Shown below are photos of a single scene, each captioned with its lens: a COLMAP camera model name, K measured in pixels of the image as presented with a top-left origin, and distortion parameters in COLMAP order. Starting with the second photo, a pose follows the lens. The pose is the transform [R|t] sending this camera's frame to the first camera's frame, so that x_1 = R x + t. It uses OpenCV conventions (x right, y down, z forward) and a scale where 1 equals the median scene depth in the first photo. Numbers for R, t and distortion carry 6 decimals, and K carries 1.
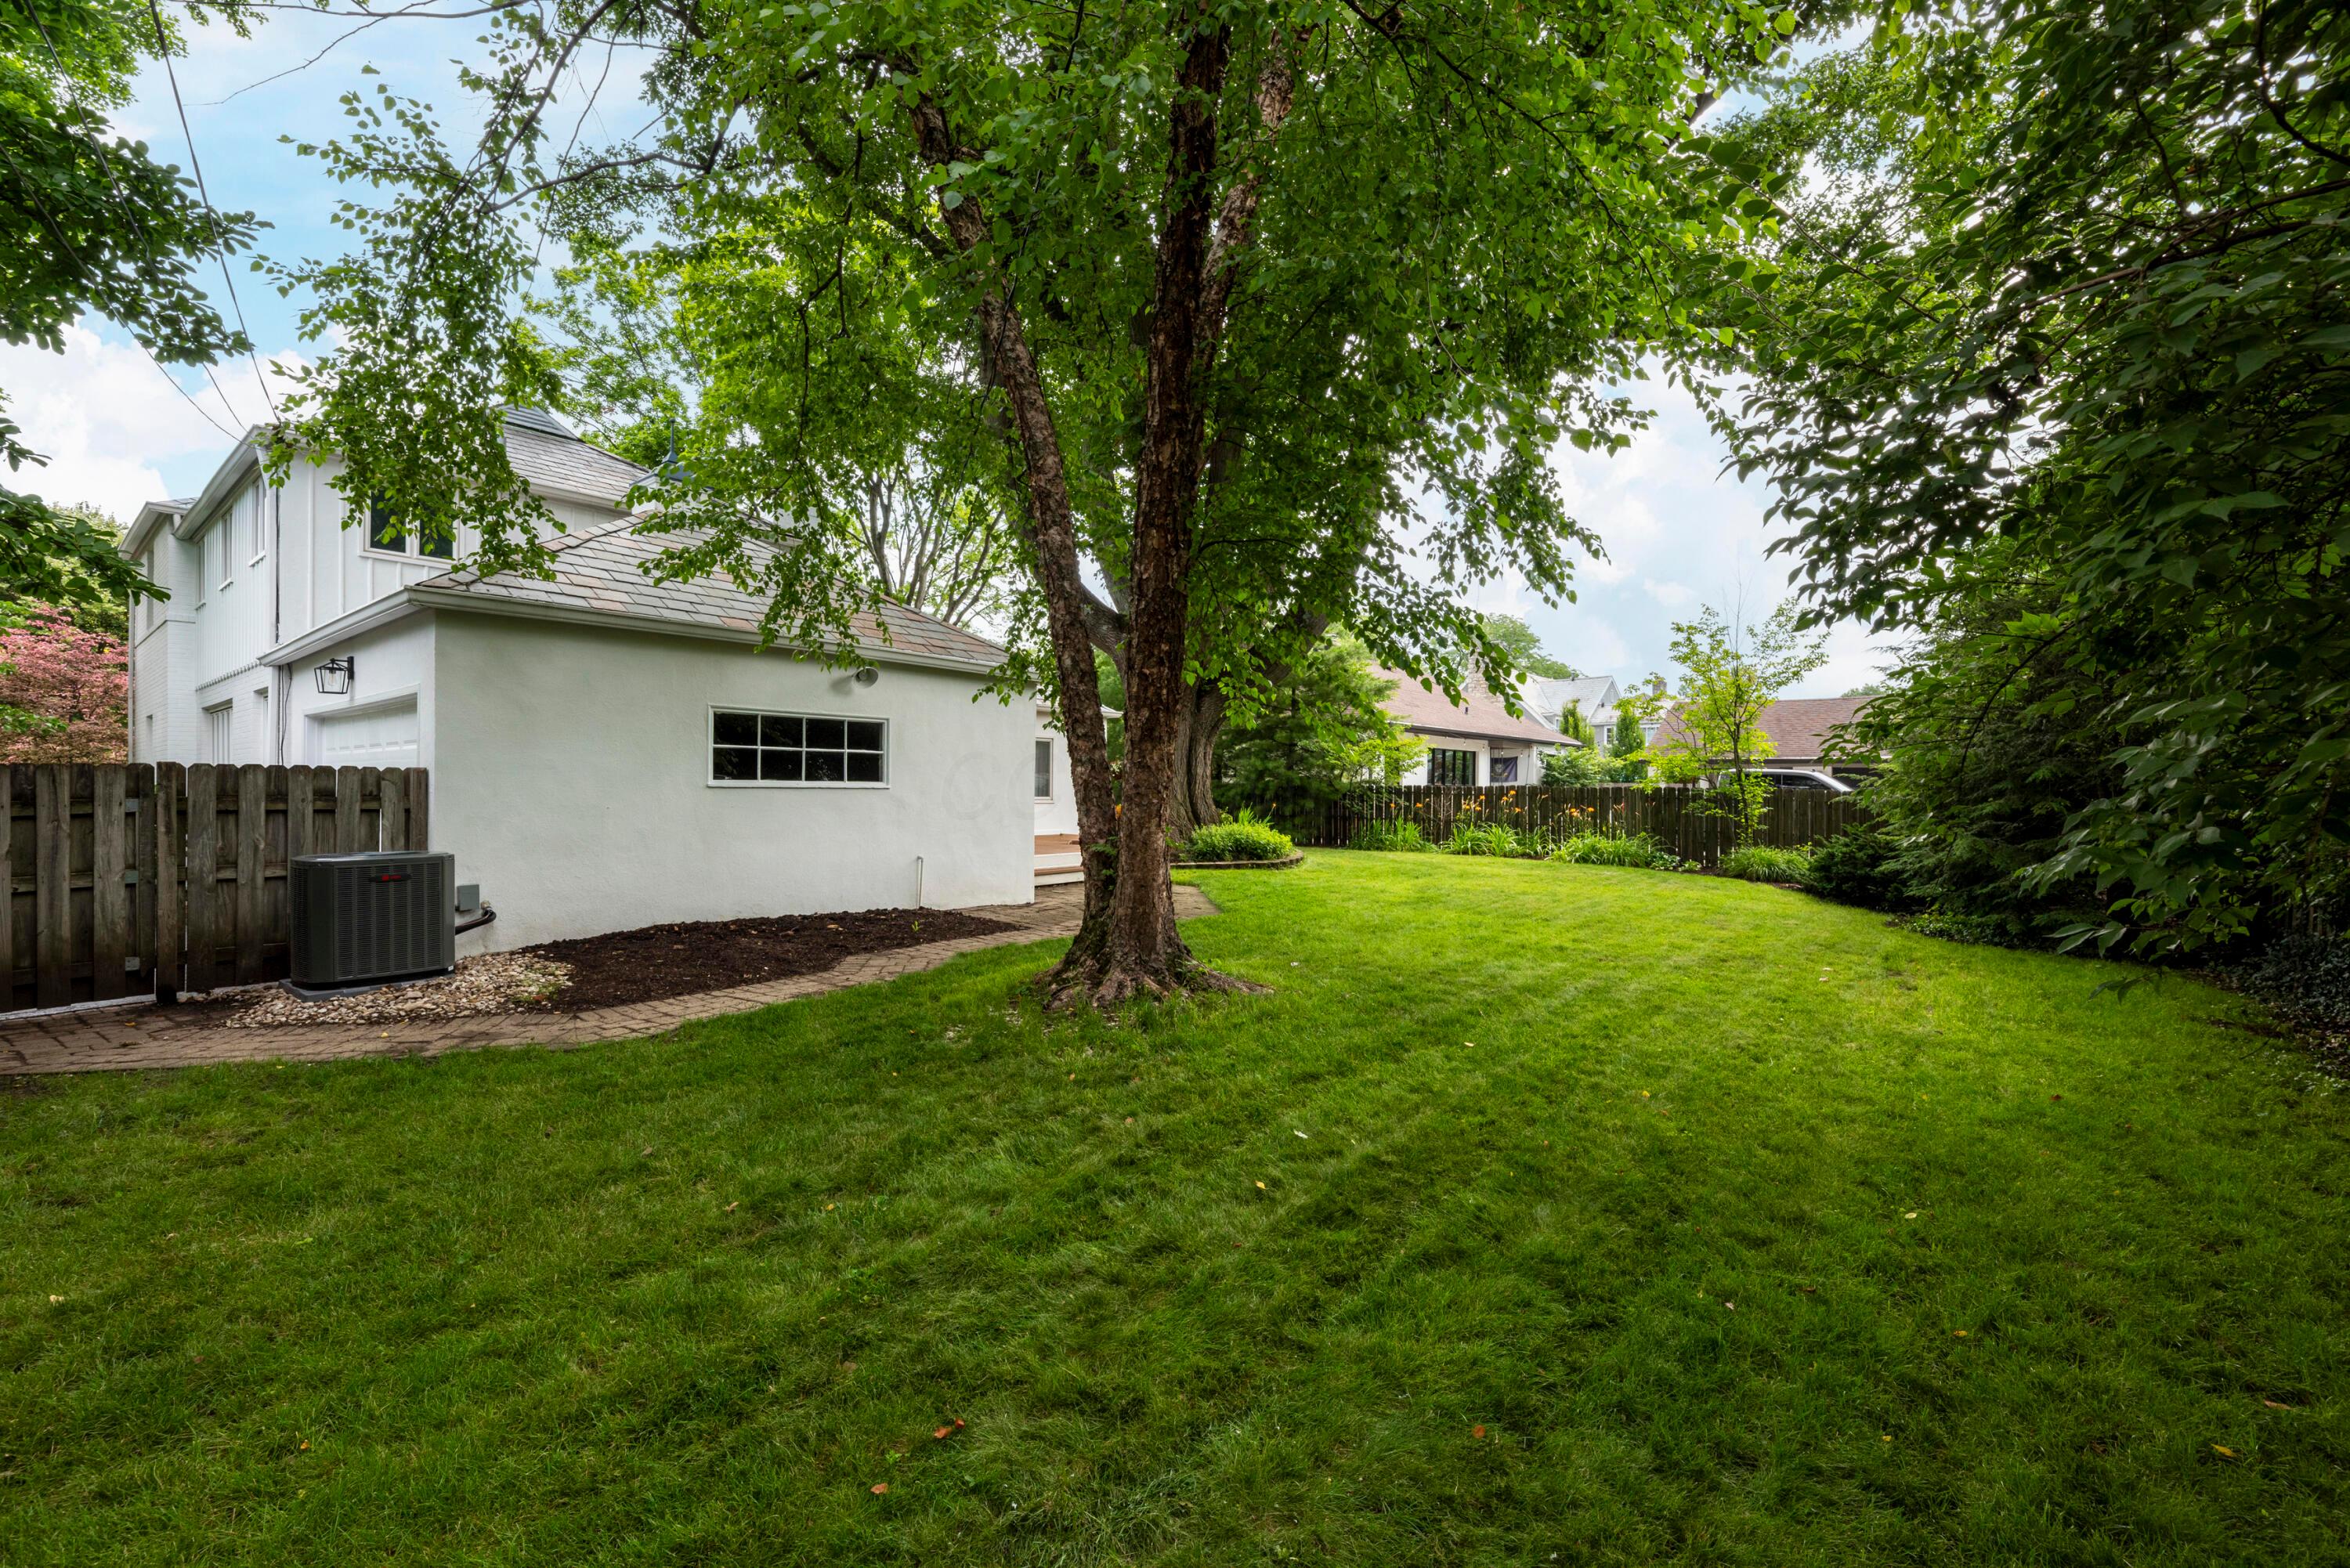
lens RADIAL K [[989.0, 0, 1181.2], [0, 989.0, 788.2], [0, 0, 1]] dist [-0.003176, -0.000164]
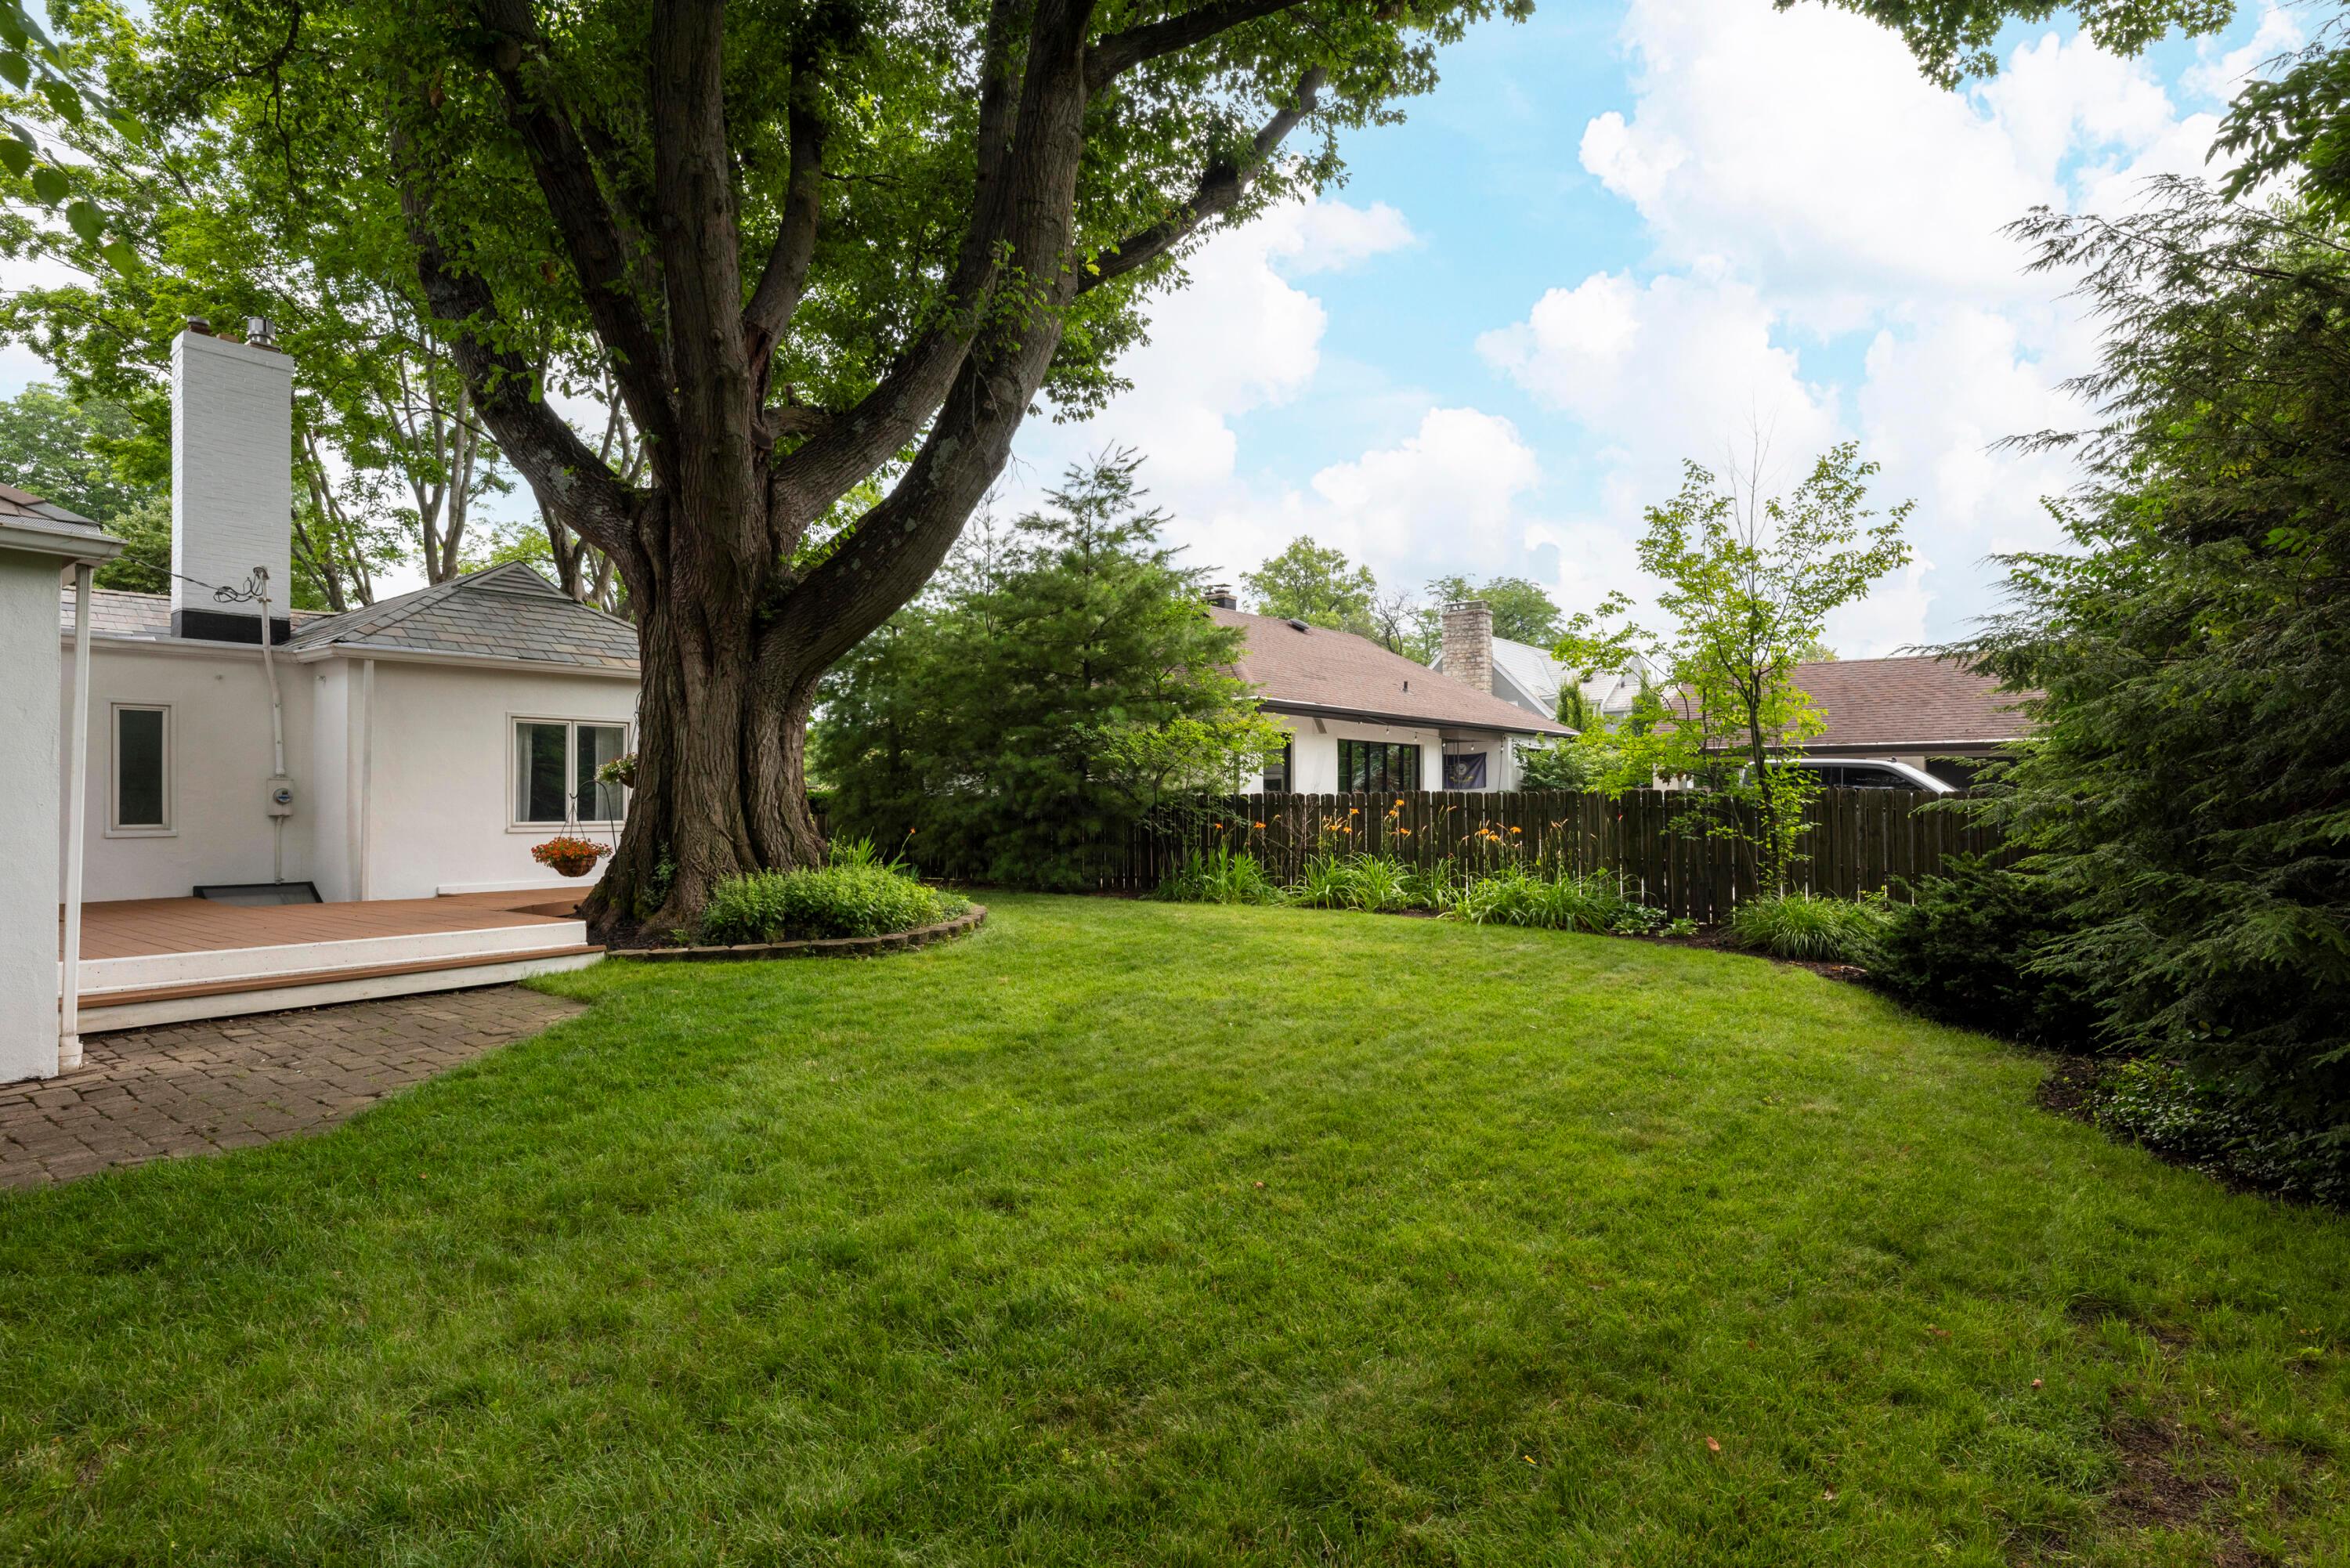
lens RADIAL K [[1185.5, 0, 1177.9], [0, 1185.5, 789.3], [0, 0, 1]] dist [-0.006829, -0.000558]
pose [[0.999789, -0.013223, 0.015745, 0.211338], [0.013420, 0.999832, -0.012513, 0.003602], [-0.015576, 0.012722, 0.999798, 0.314262]]
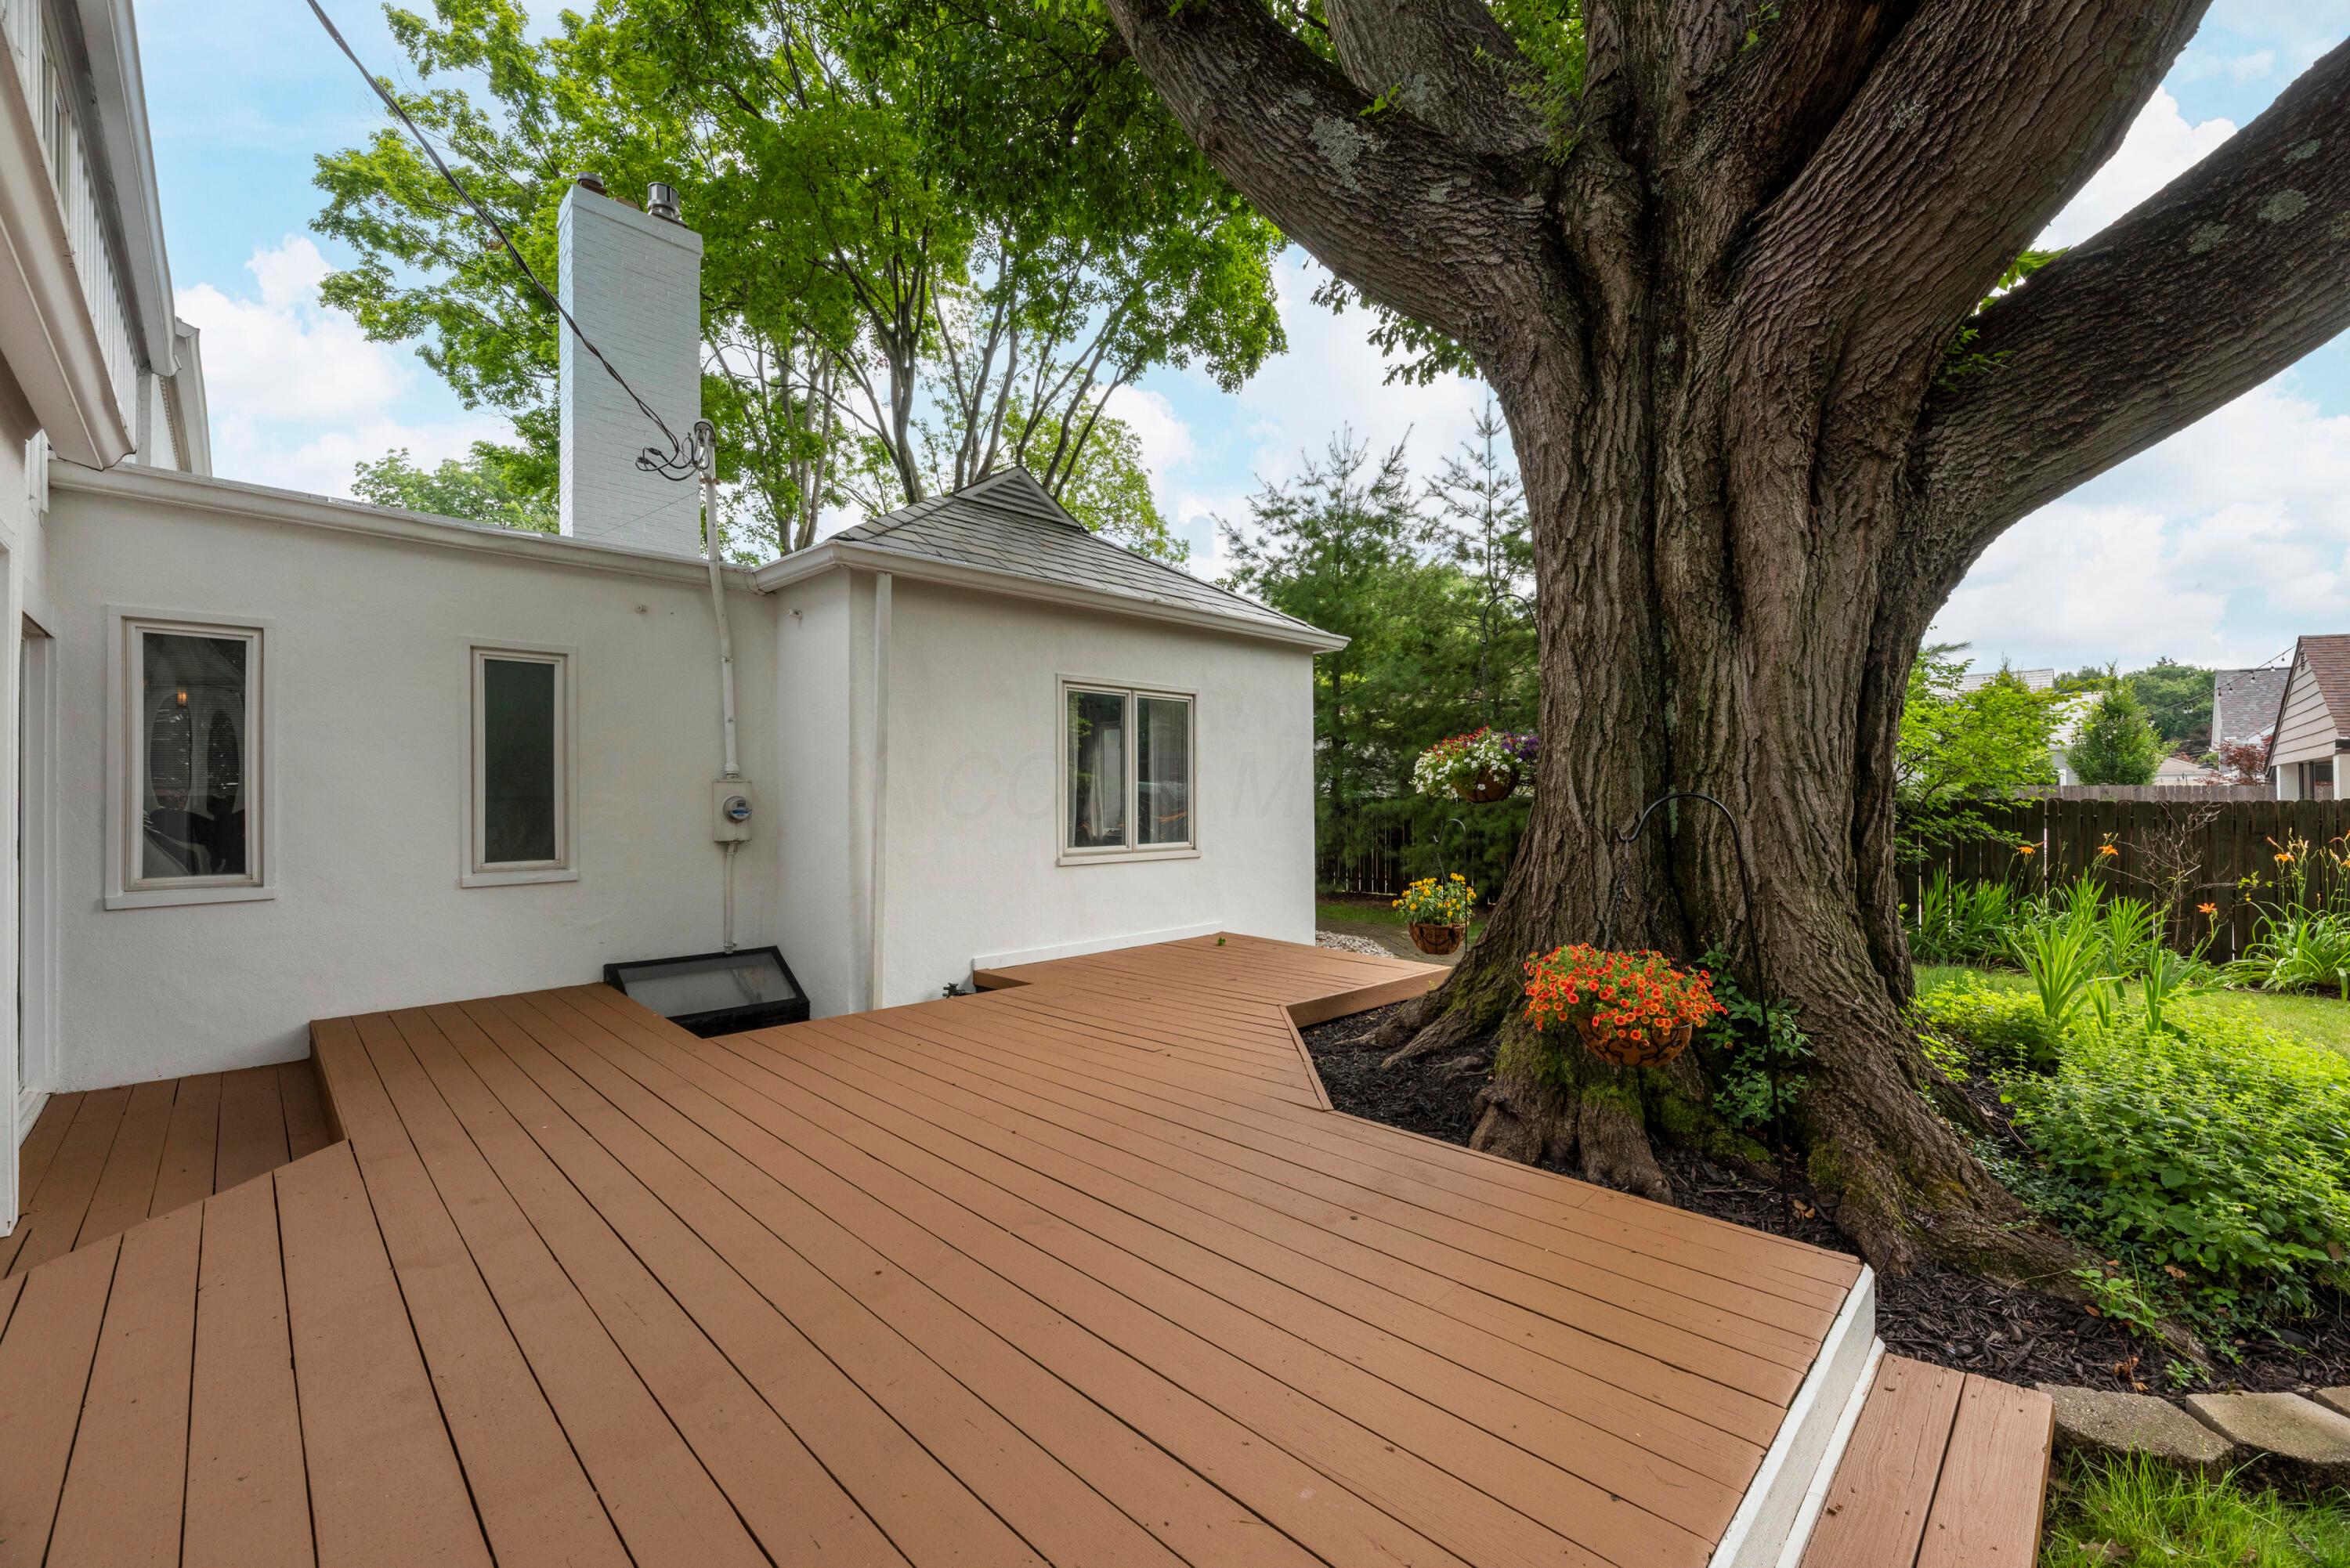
lens RADIAL K [[943.9, 0, 1166.8], [0, 943.9, 790.8], [0, 0, 1]] dist [-0.001257, 0.000229]
pose [[0.993797, -0.010522, -0.110713, -0.117452], [0.009860, 0.999930, -0.006520, -0.011137], [0.110773, 0.005388, 0.993831, 0.703240]]
